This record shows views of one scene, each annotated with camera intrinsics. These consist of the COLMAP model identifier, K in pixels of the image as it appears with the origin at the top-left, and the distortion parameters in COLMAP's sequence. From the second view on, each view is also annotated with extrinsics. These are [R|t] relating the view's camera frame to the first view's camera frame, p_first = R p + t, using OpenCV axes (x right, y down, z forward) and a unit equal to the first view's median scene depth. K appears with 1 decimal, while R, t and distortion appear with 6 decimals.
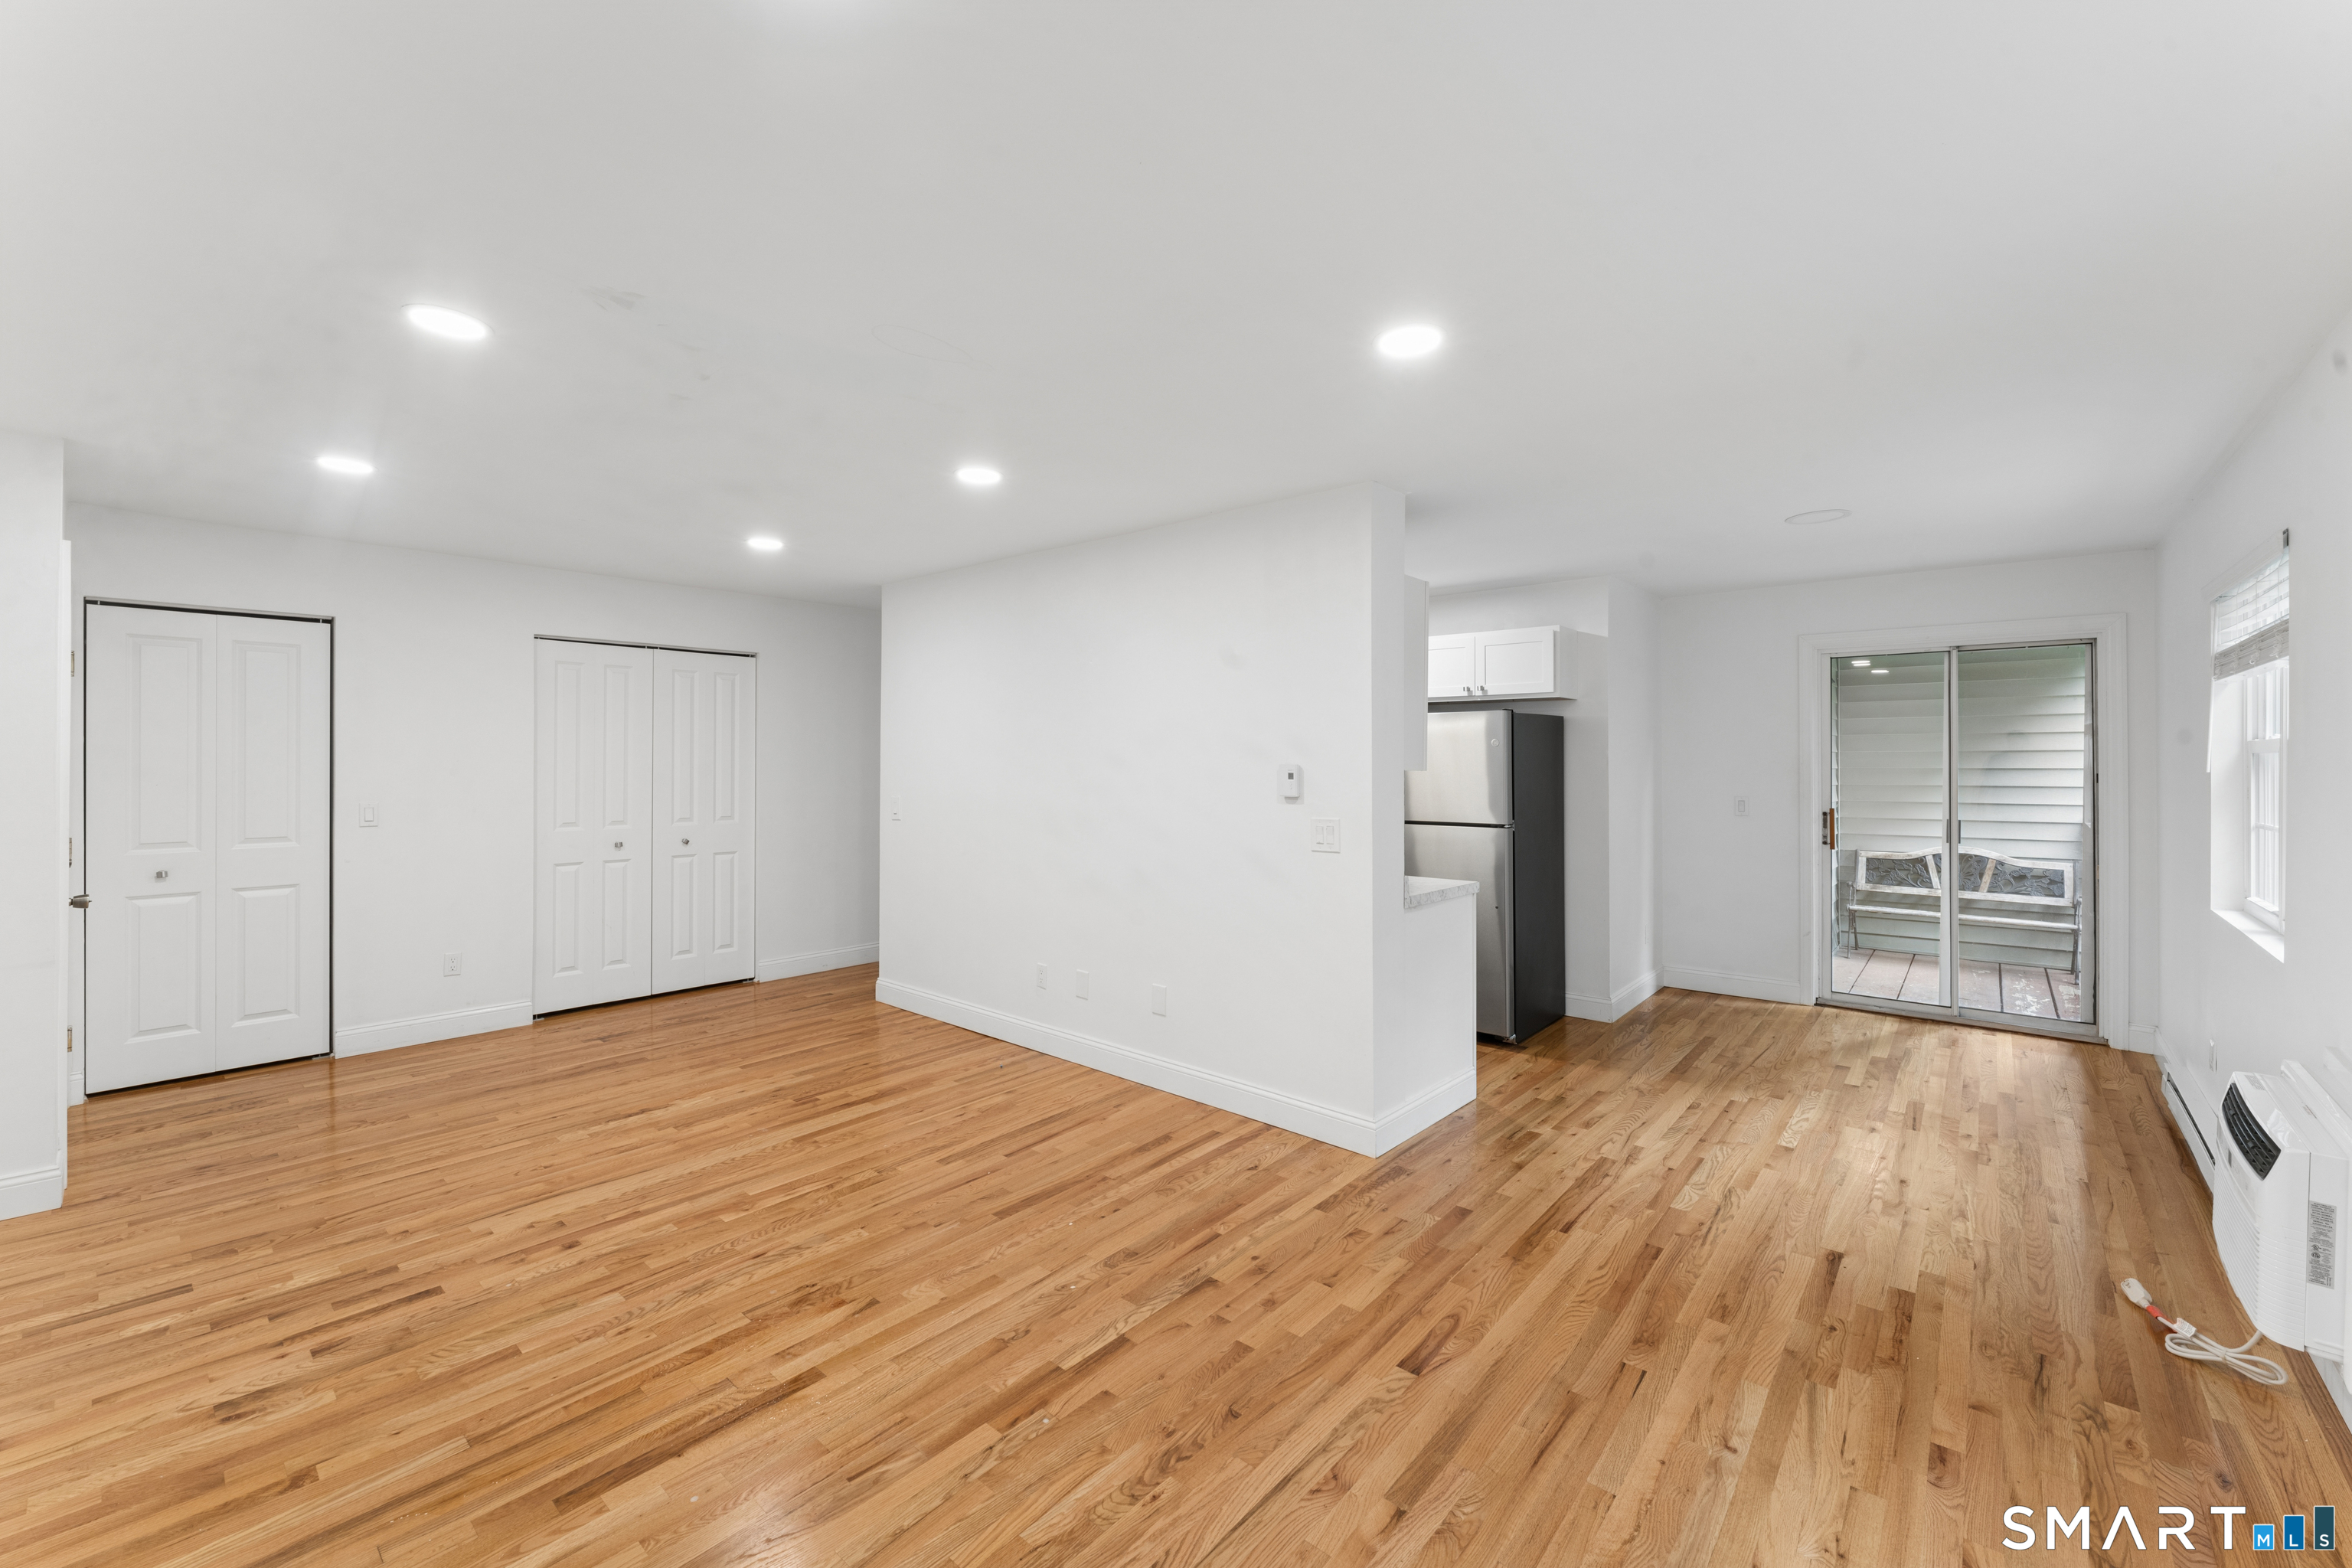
lens RADIAL K [[946.6, 0, 1172.2], [0, 946.6, 777.1], [0, 0, 1]] dist [-0.003002, -0.000119]
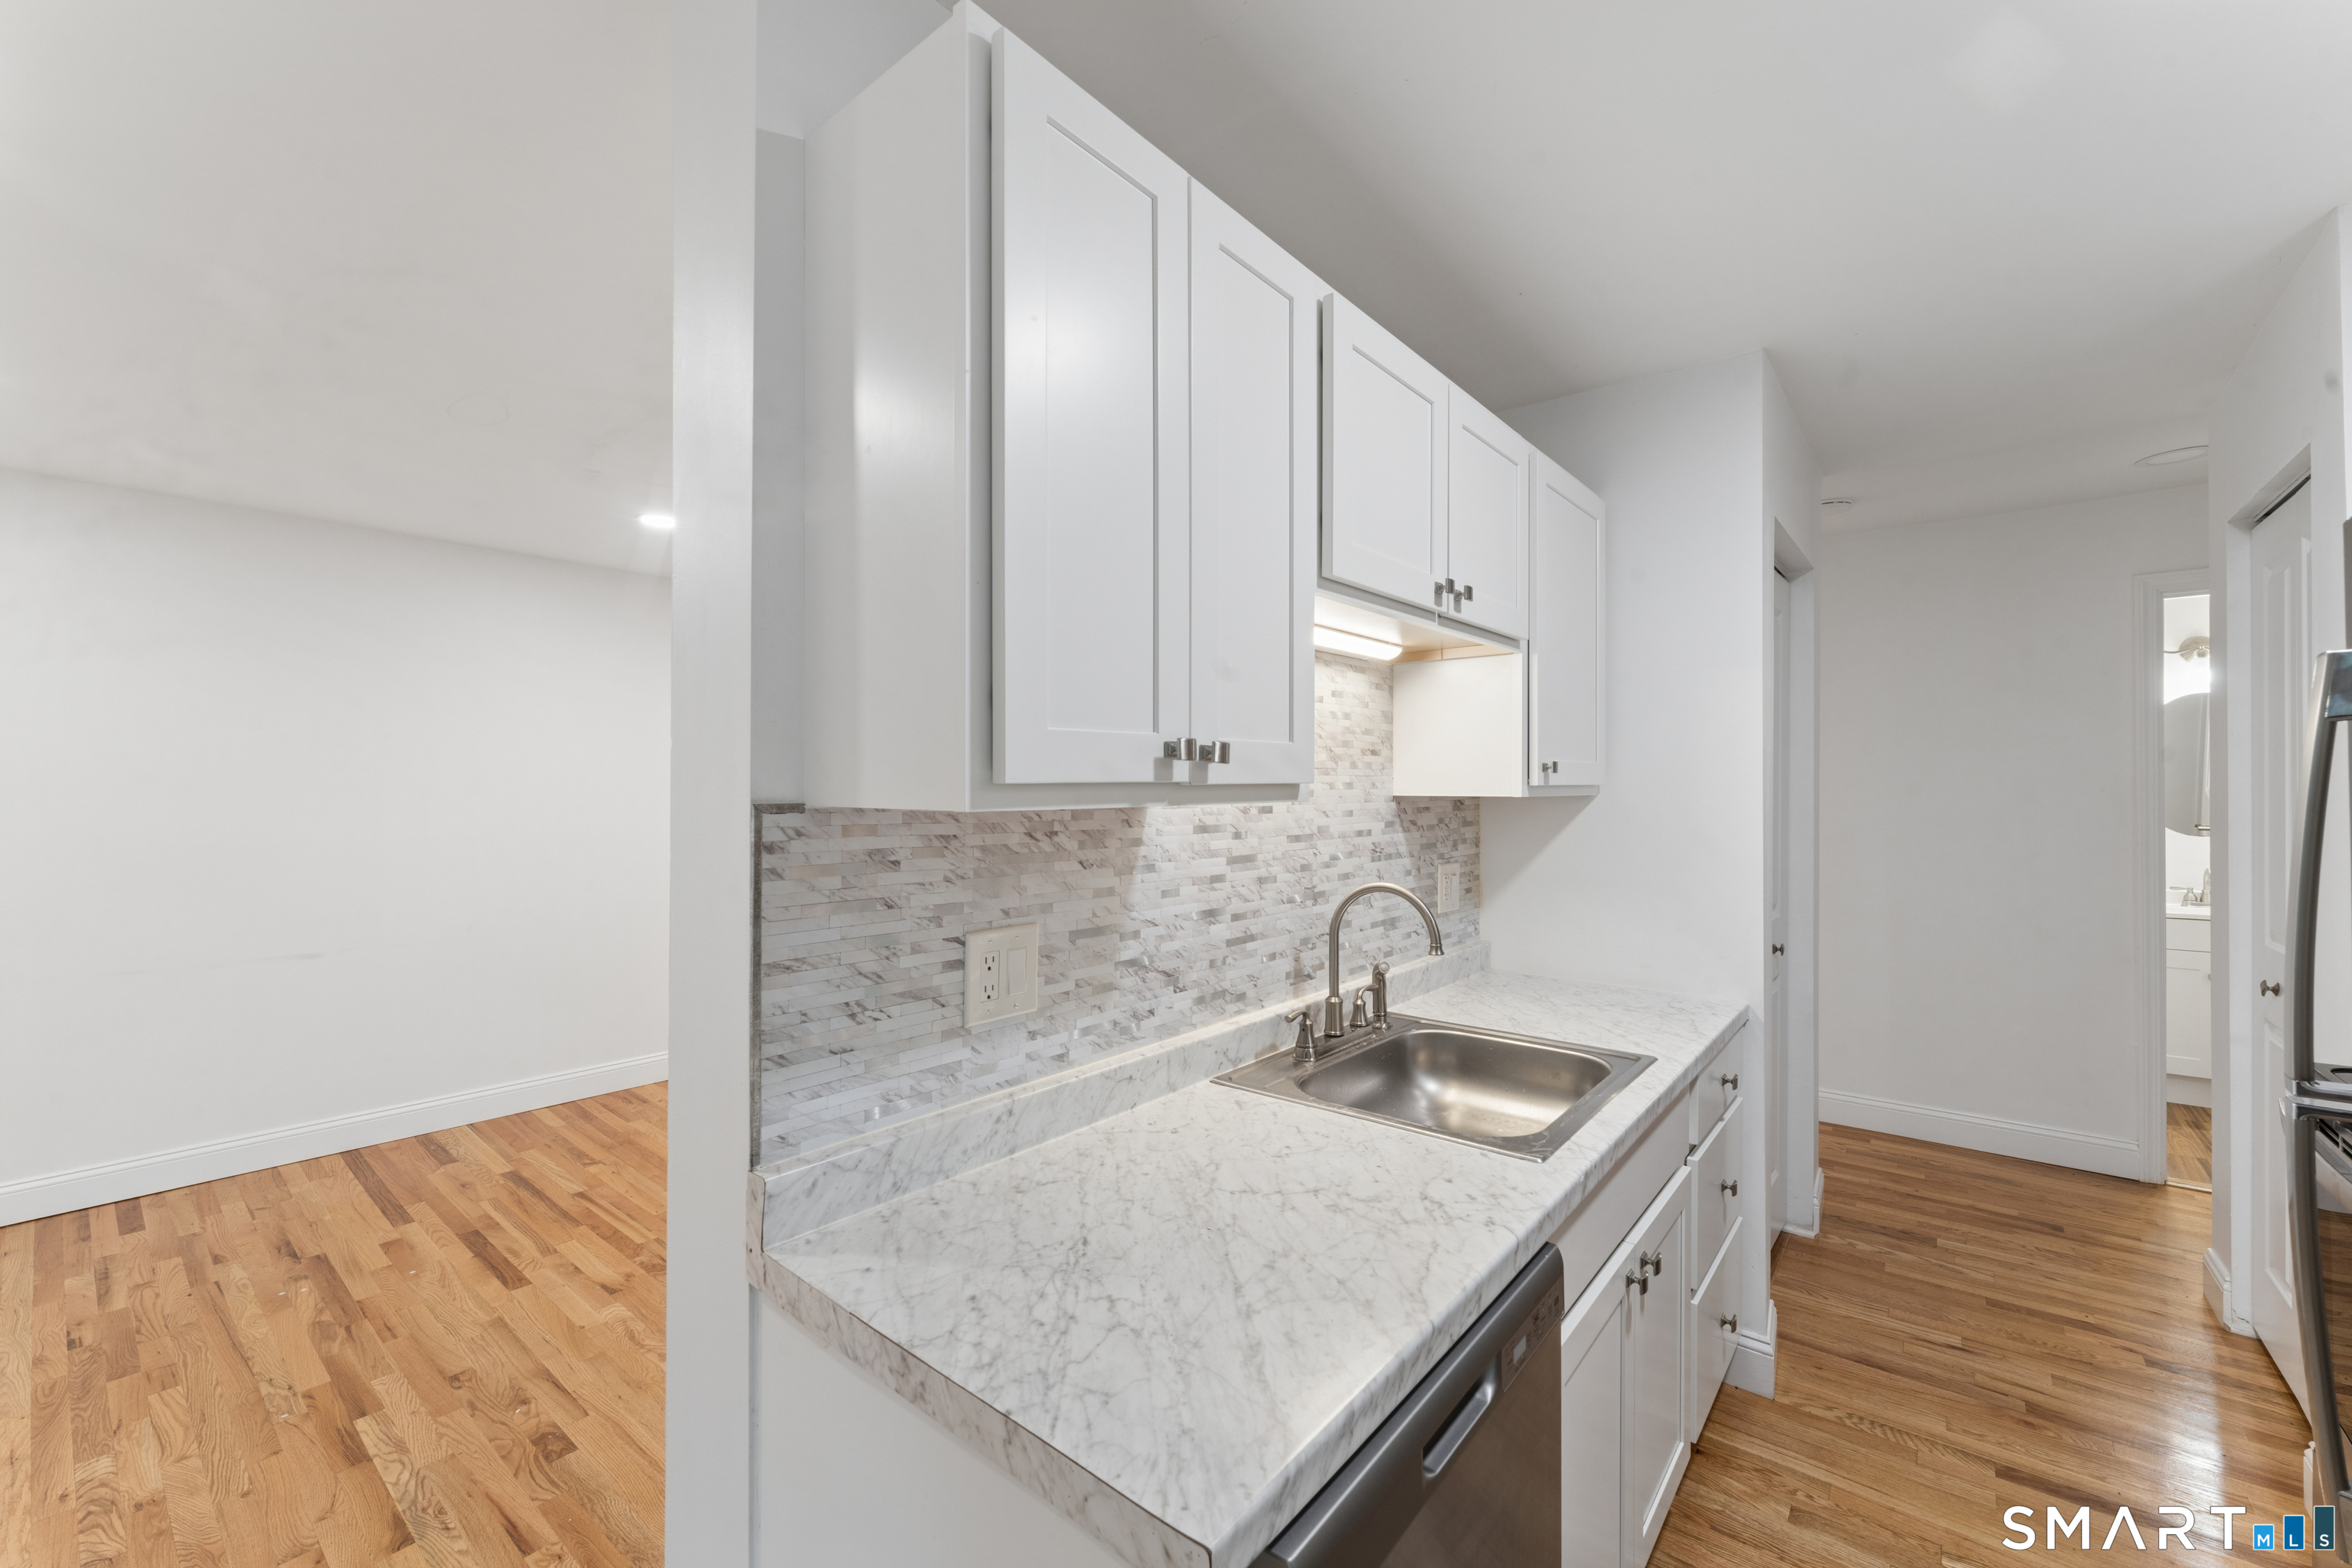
lens RADIAL K [[933.8, 0, 1176.0], [0, 933.8, 784.0], [0, 0, 1]] dist [-0.001690, -0.000110]
pose [[0.028611, -0.005470, -0.999576, 0.540451], [-0.008810, 0.999945, -0.005724, -0.018597], [0.999552, 0.008970, 0.028562, 1.121159]]
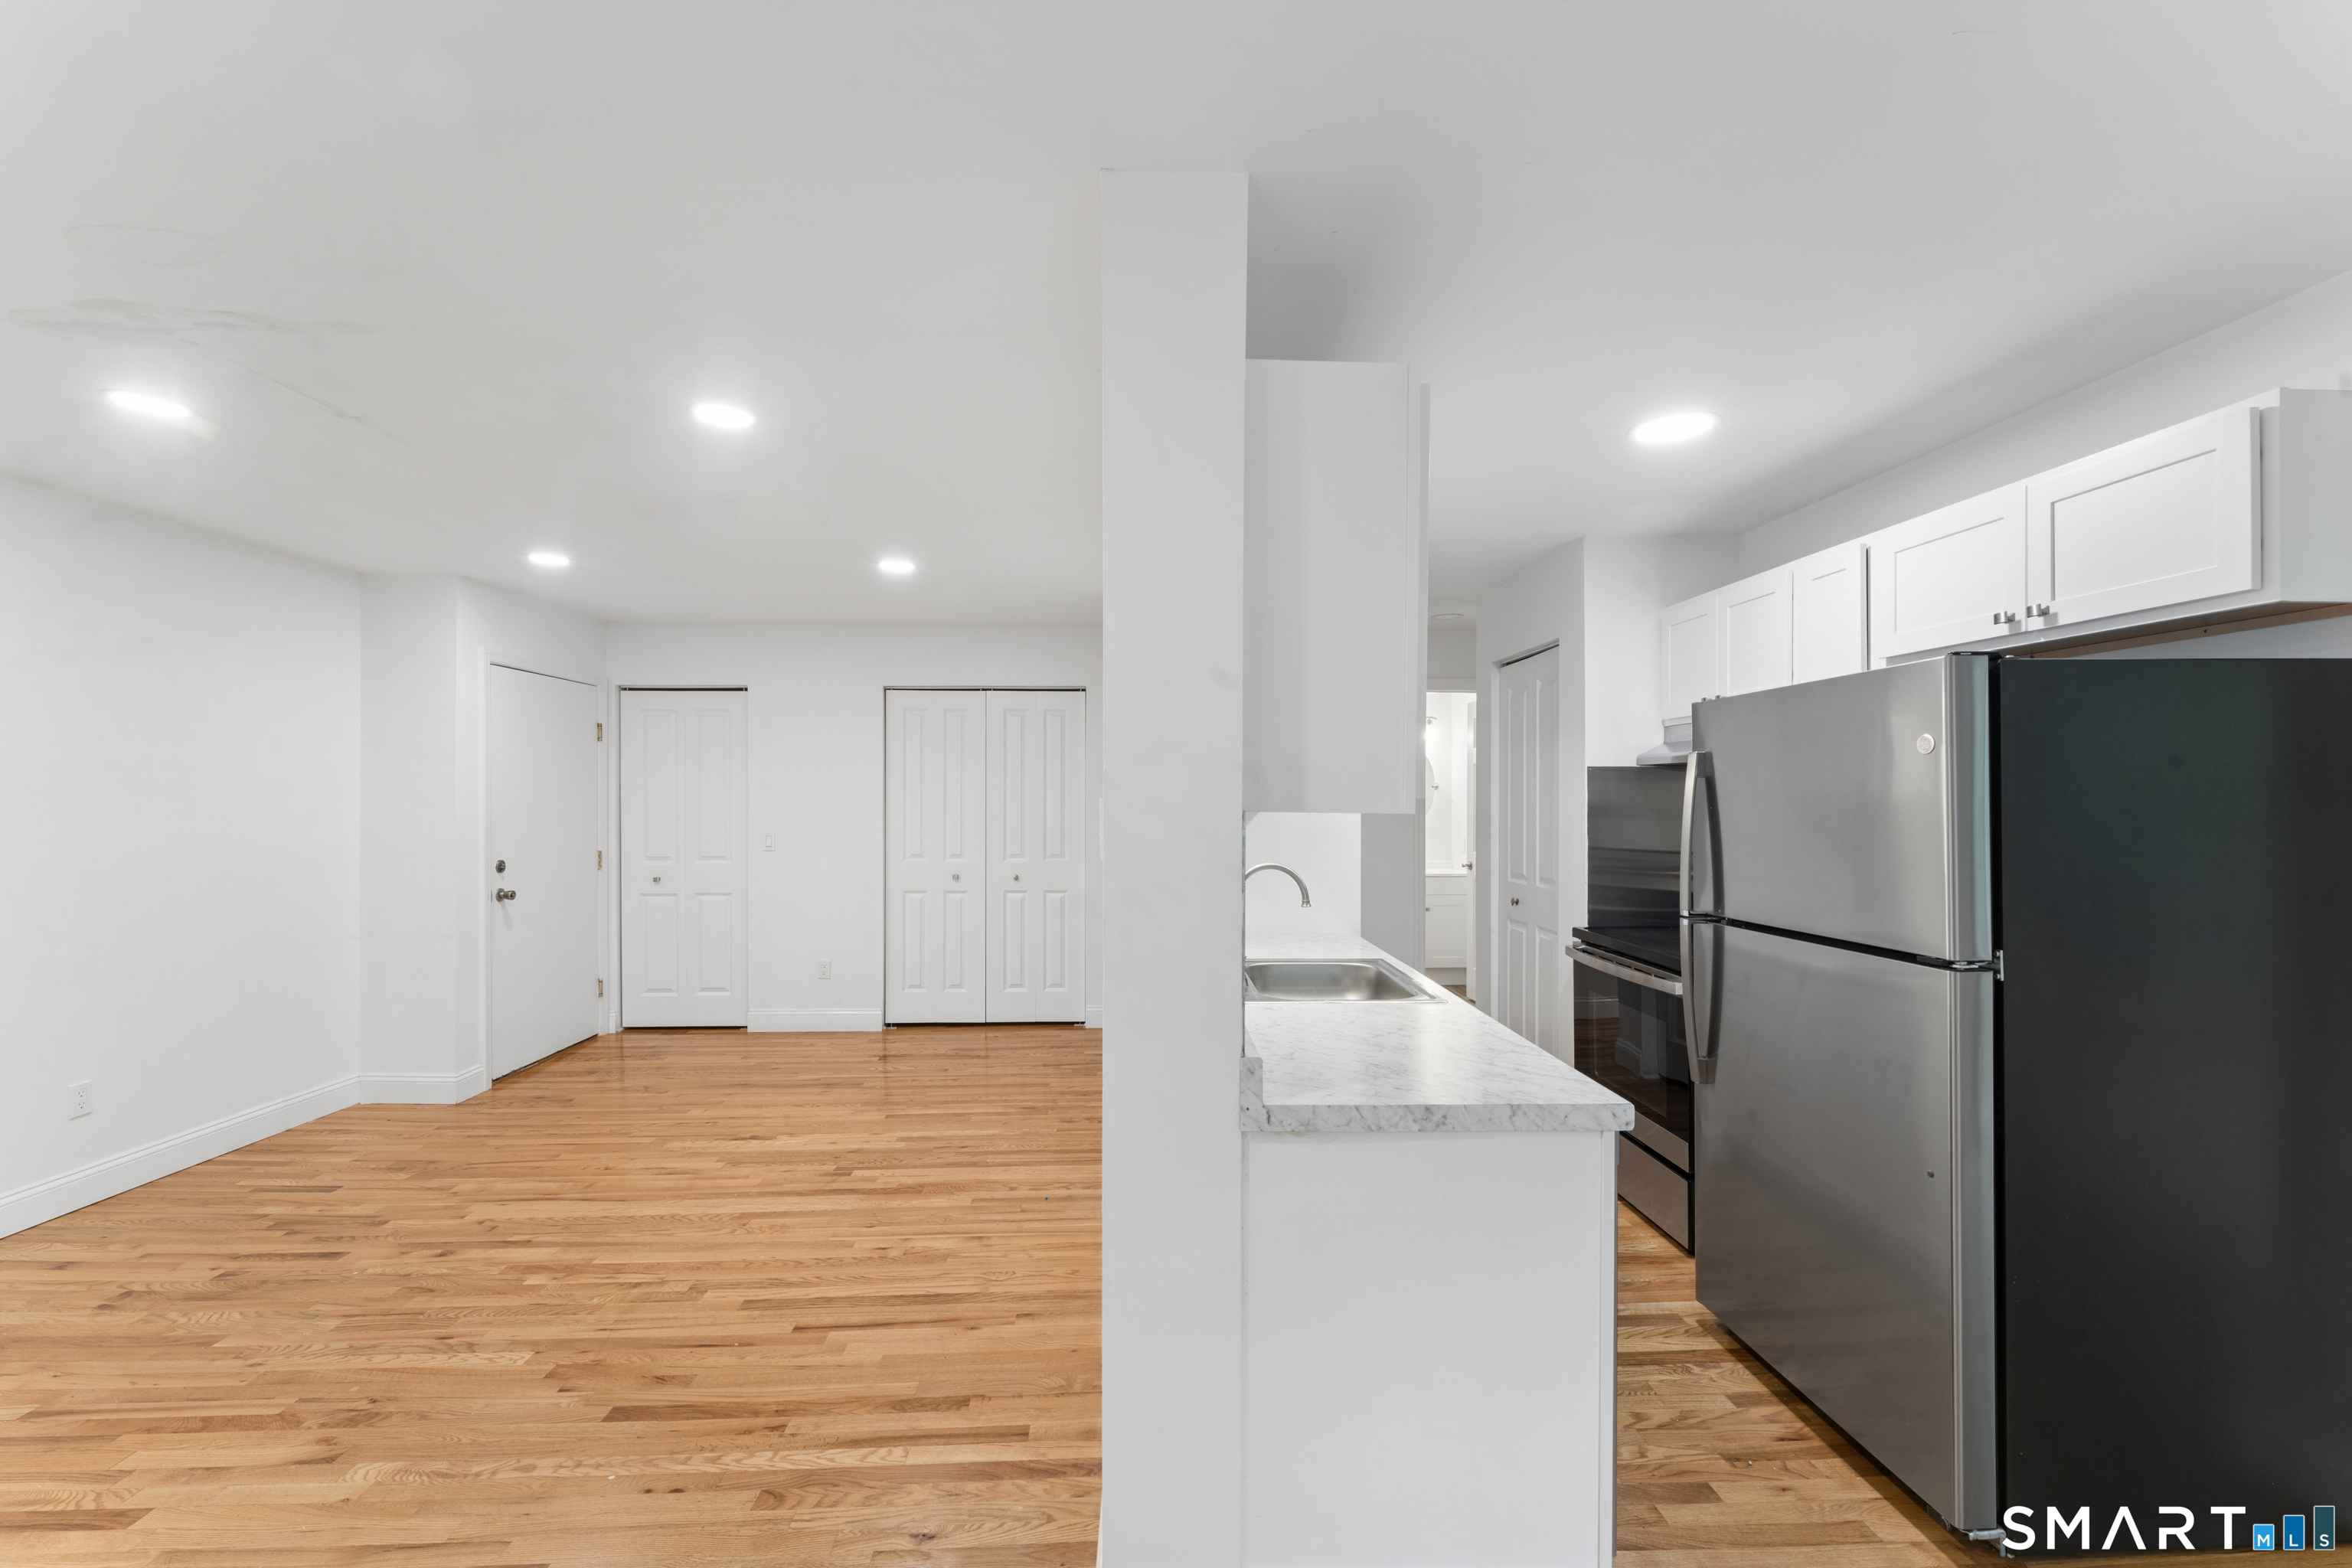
lens RADIAL K [[941.9, 0, 1176.6], [0, 941.9, 823.0], [0, 0, 1]] dist [-0.000216, 0.000075]
pose [[0.683896, 0.017824, -0.729362, 0.535938], [-0.011409, 0.999841, 0.013736, -0.009991], [0.729490, -0.001072, 0.683990, 0.680274]]
